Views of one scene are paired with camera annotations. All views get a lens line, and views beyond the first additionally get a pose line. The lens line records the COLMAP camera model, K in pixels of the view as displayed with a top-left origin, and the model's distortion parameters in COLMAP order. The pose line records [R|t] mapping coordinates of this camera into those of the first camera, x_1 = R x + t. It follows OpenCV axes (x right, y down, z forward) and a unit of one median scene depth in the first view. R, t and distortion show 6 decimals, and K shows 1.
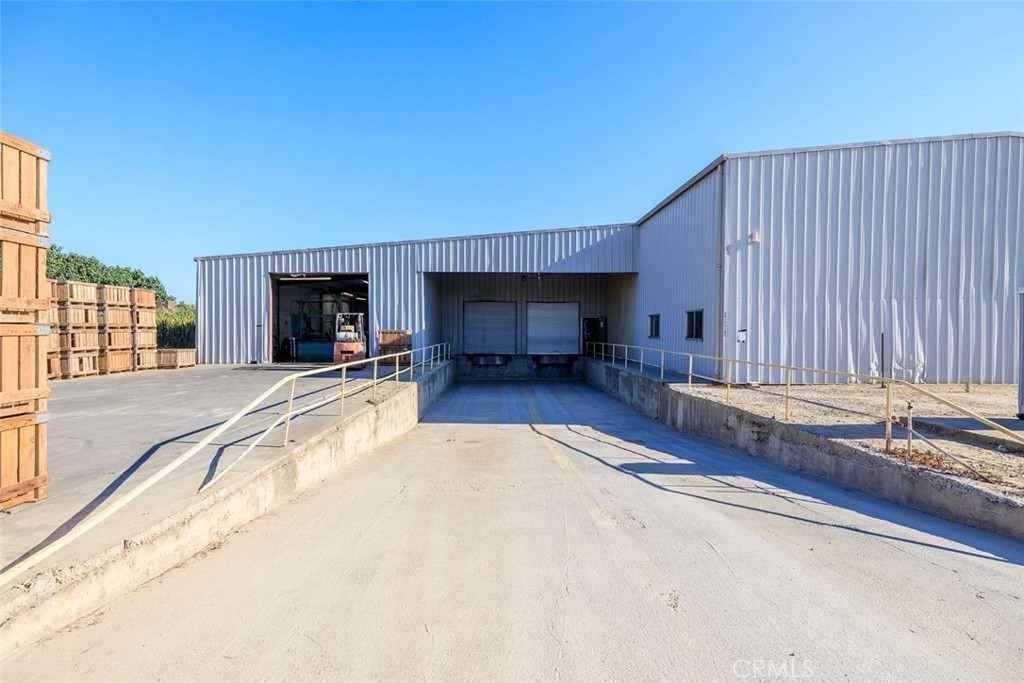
lens RADIAL K [[558.7, 0, 511.3], [0, 558.7, 340.4], [0, 0, 1]] dist [0.001686, 0.000152]
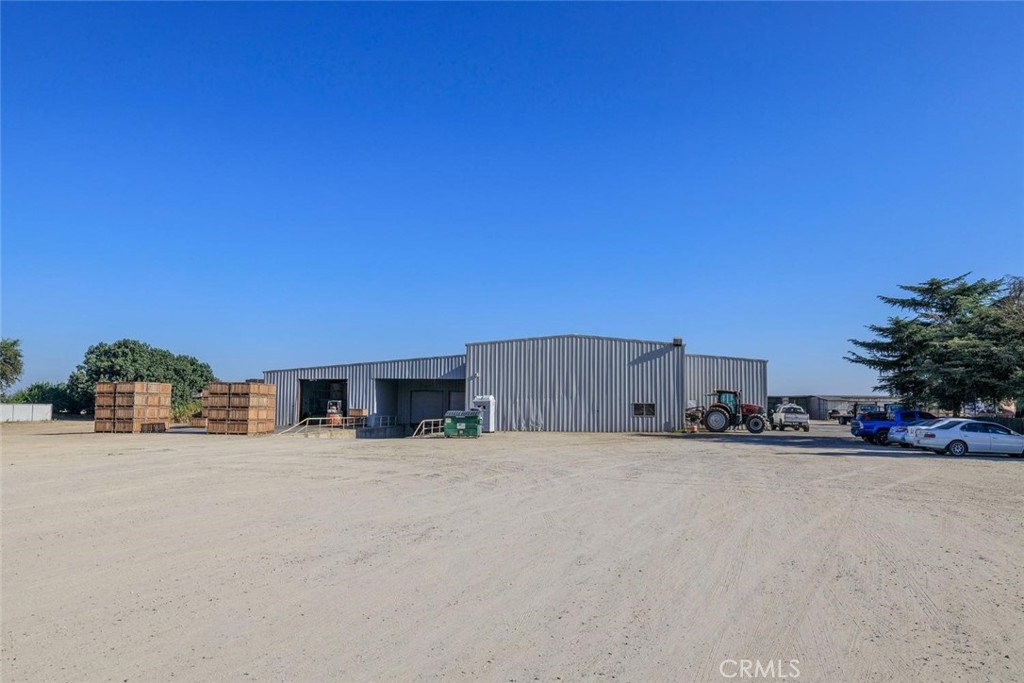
lens RADIAL K [[806.1, 0, 511.3], [0, 806.1, 342.6], [0, 0, 1]] dist [-0.003612, -0.000404]
pose [[0.991513, -0.004455, -0.129933, 0.677932], [-0.007865, 0.995527, -0.094153, 0.013085], [0.129772, 0.094376, 0.987042, -1.717813]]
